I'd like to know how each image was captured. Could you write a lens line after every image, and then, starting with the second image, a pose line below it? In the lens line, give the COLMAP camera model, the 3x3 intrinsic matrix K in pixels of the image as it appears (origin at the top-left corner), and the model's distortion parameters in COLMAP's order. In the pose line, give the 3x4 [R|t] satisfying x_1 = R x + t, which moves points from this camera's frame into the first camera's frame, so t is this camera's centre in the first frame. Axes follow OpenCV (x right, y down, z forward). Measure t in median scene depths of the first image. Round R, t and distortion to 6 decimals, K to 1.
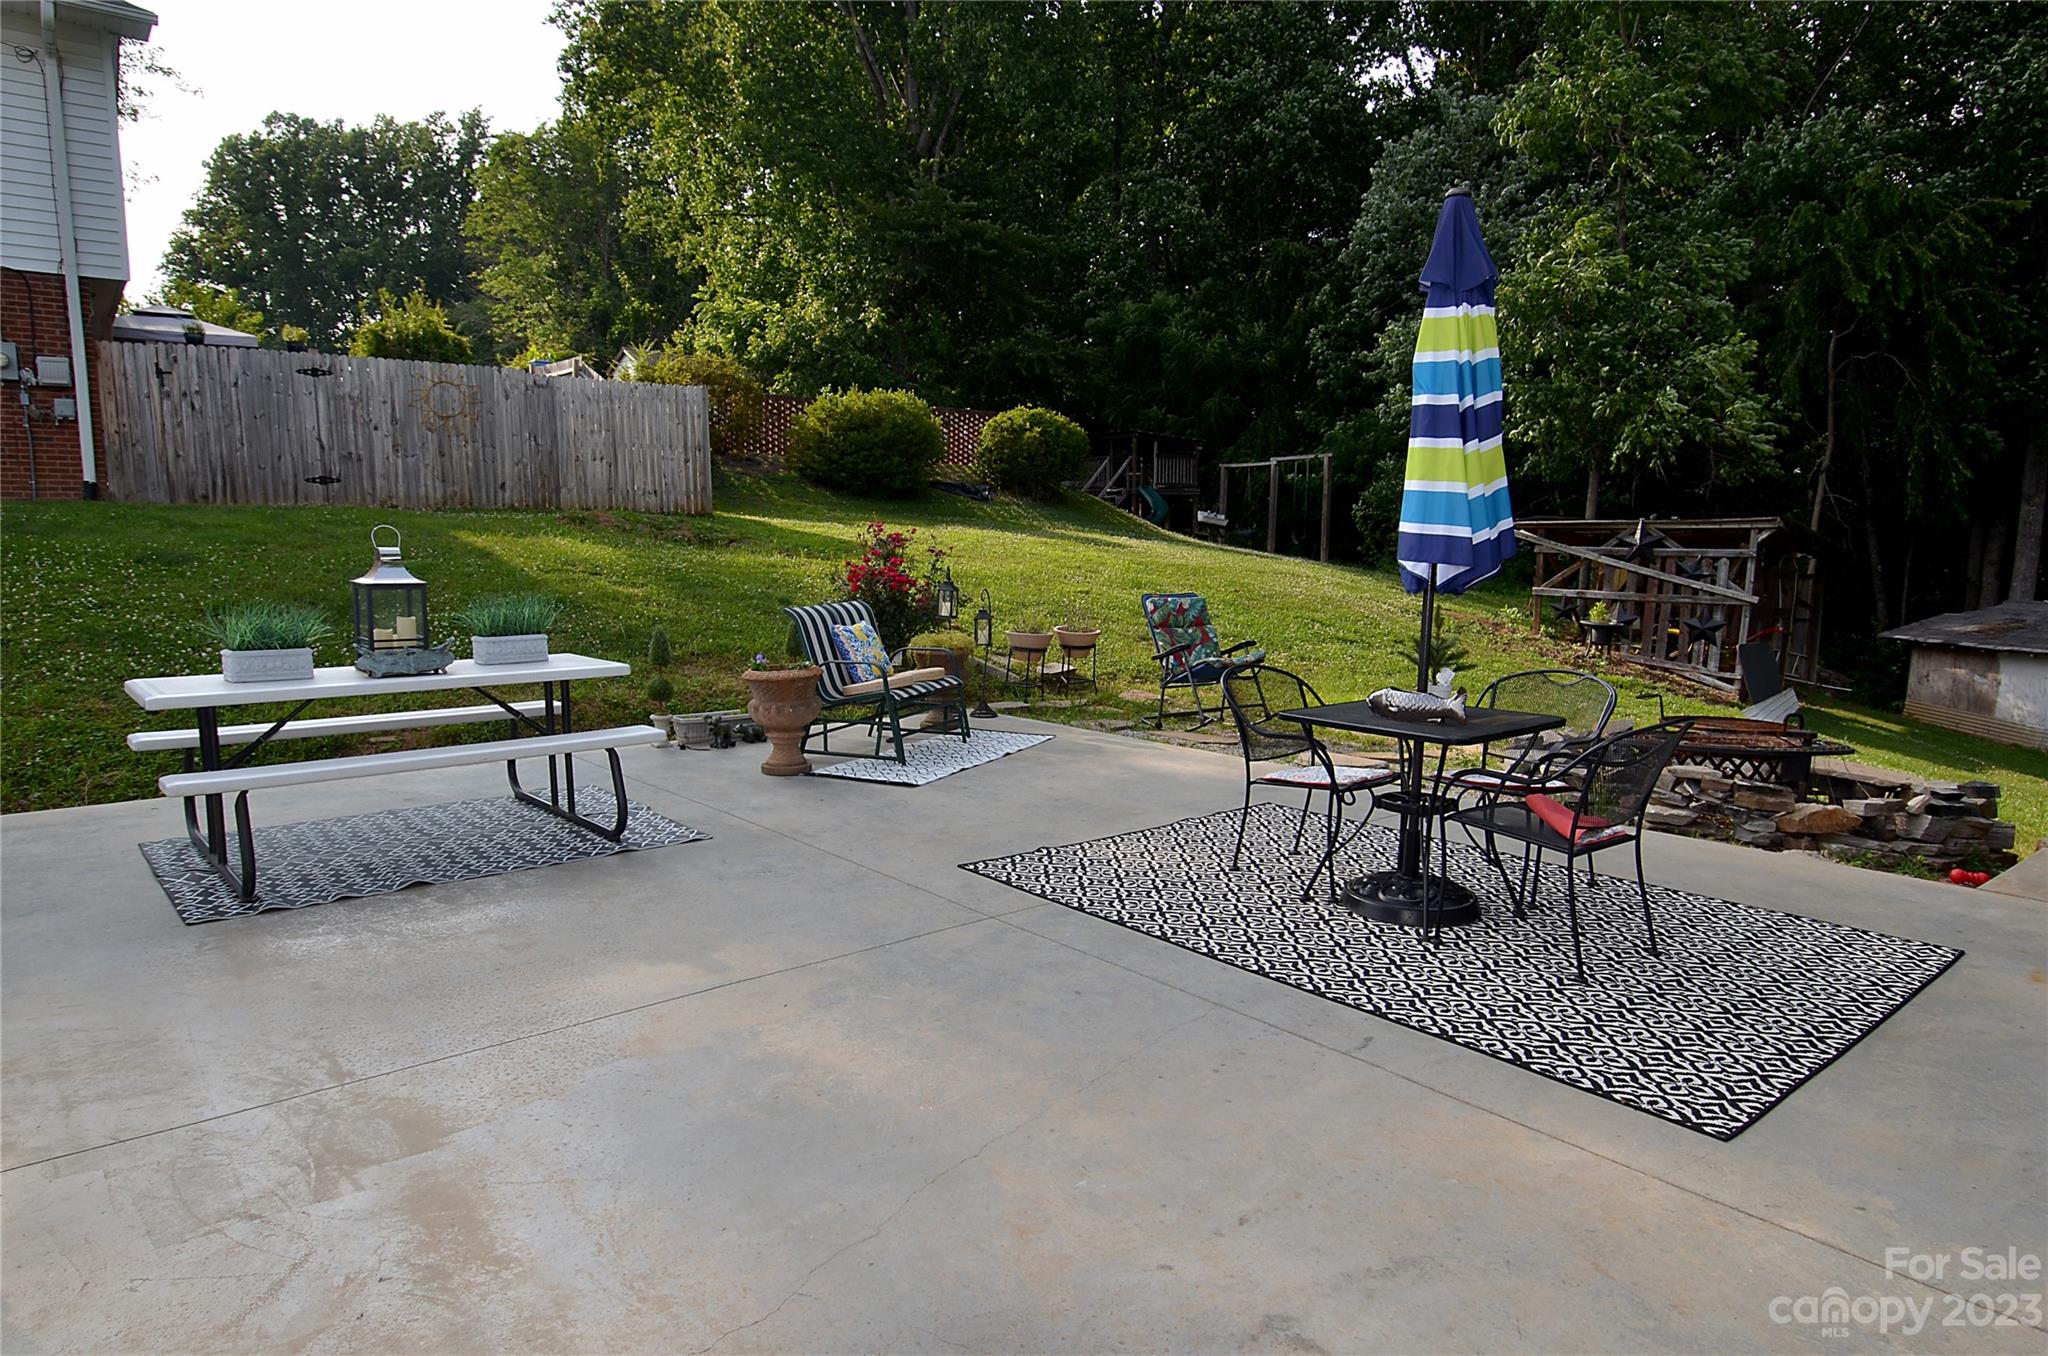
lens RADIAL K [[1211.4, 0, 1025.4], [0, 1211.4, 683.1], [0, 0, 1]] dist [-0.001702, -0.000121]
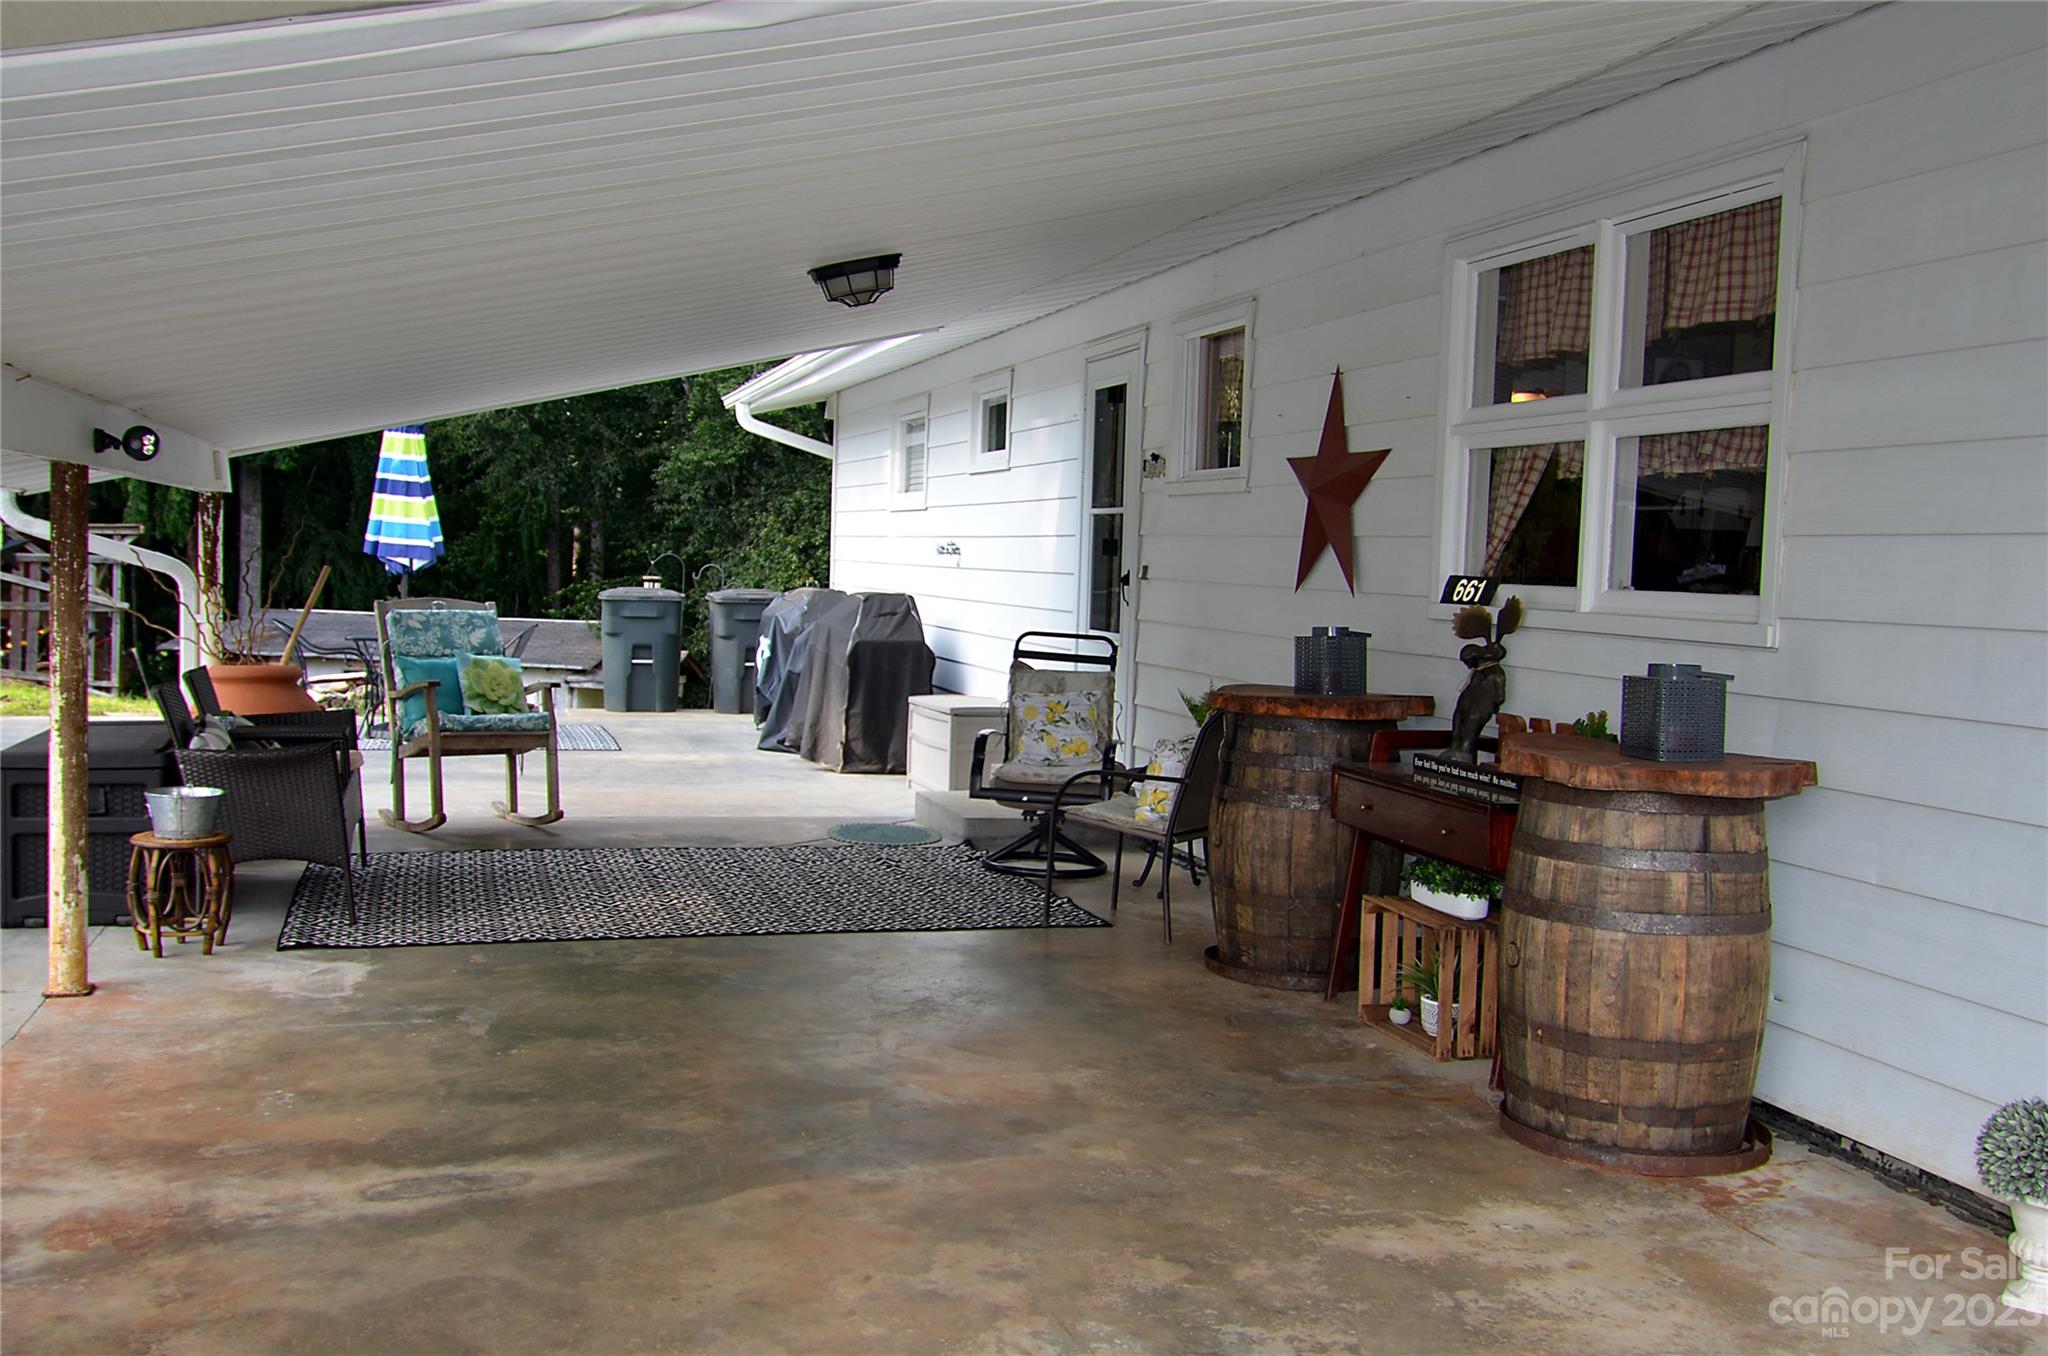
lens RADIAL K [[1896.8, 0, 1025.4], [0, 1896.8, 681.1], [0, 0, 1]] dist [0.011892, 0.000000]
pose [[0.395622, -0.045679, 0.917277, -0.537965], [0.087958, 0.996056, 0.011665, 0.039336], [-0.914192, 0.076067, 0.398079, -0.293612]]
